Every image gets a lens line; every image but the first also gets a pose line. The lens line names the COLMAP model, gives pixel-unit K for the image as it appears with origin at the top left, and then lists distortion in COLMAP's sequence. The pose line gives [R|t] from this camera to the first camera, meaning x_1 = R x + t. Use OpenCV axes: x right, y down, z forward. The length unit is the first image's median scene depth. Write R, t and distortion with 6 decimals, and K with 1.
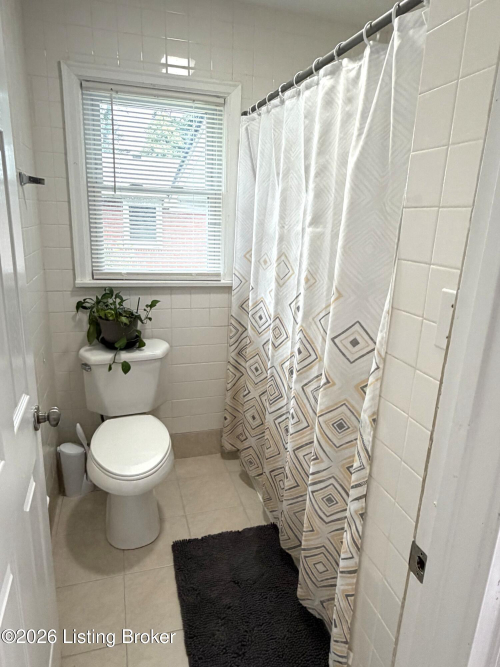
lens RADIAL K [[428.6, 0, 249.4], [0, 428.6, 331.1], [0, 0, 1]] dist [-0.001526, -0.000069]
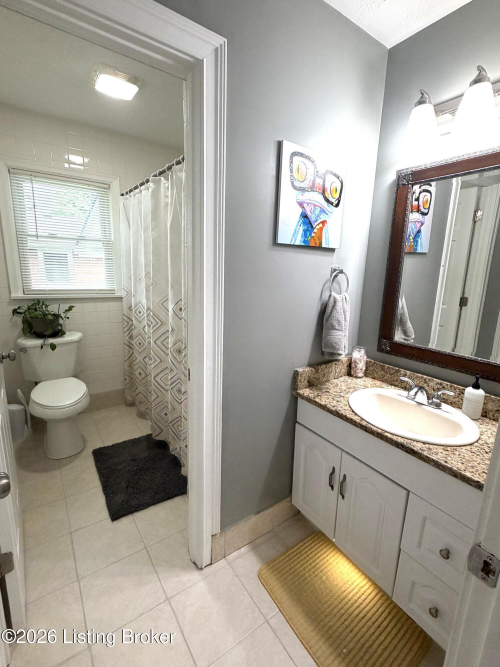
lens RADIAL K [[303.7, 0, 249.0], [0, 303.7, 335.0], [0, 0, 1]] dist [0.001059, 0.000836]
pose [[0.950716, -0.068720, 0.302352, 0.063746], [0.076378, 0.996987, -0.013566, 0.104836], [-0.300509, 0.035991, 0.953100, -0.284801]]
